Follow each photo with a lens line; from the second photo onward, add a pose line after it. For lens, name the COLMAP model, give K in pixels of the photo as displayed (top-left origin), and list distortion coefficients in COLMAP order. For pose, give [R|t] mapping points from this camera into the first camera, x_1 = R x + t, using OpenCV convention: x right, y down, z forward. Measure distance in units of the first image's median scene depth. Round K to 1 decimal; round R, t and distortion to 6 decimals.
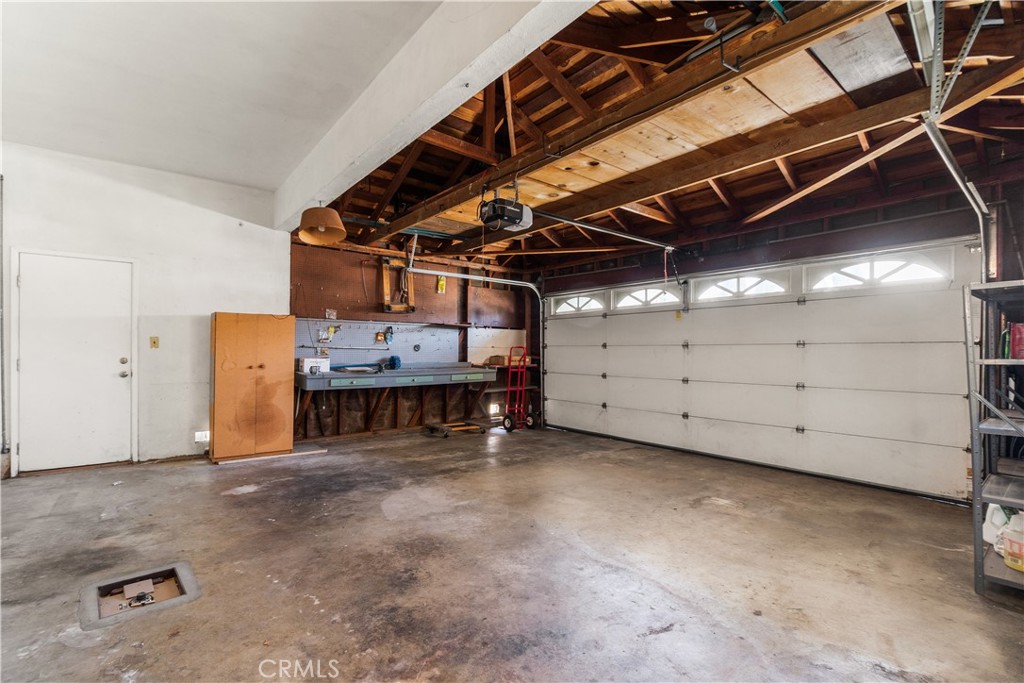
lens RADIAL K [[461.4, 0, 494.2], [0, 461.4, 341.4], [0, 0, 1]] dist [-0.013263, 0.000109]
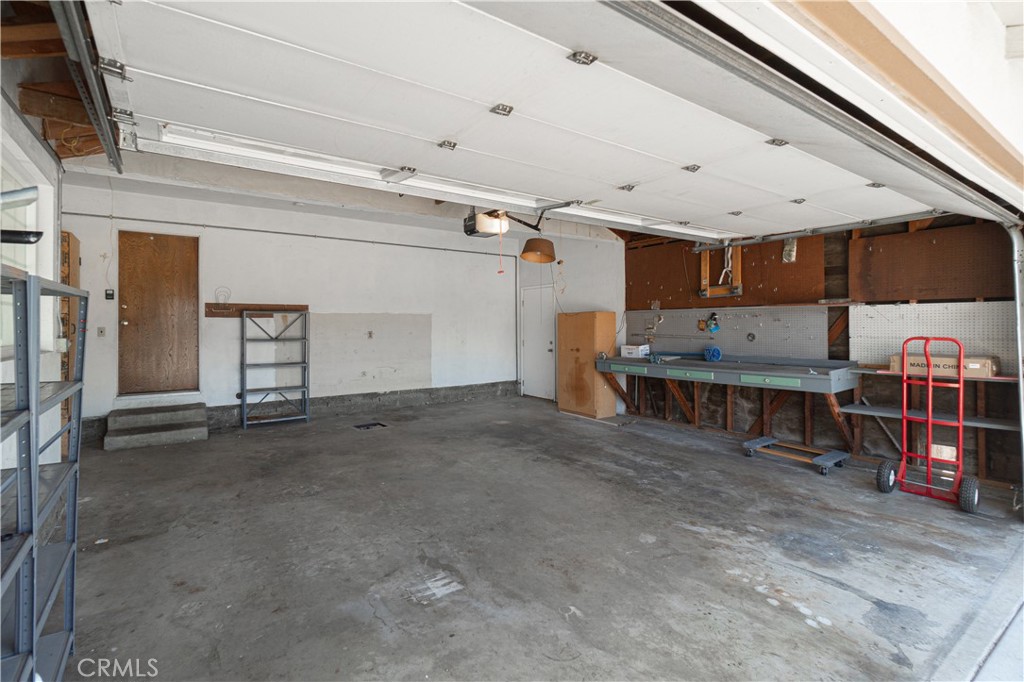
lens RADIAL K [[442.9, 0, 509.9], [0, 442.9, 326.1], [0, 0, 1]] dist [-0.019316, -0.000355]
pose [[-0.010596, -0.002689, -0.999940, 0.713547], [0.022408, 0.999745, -0.002926, -0.014464], [0.999693, -0.022437, -0.010533, 0.706811]]
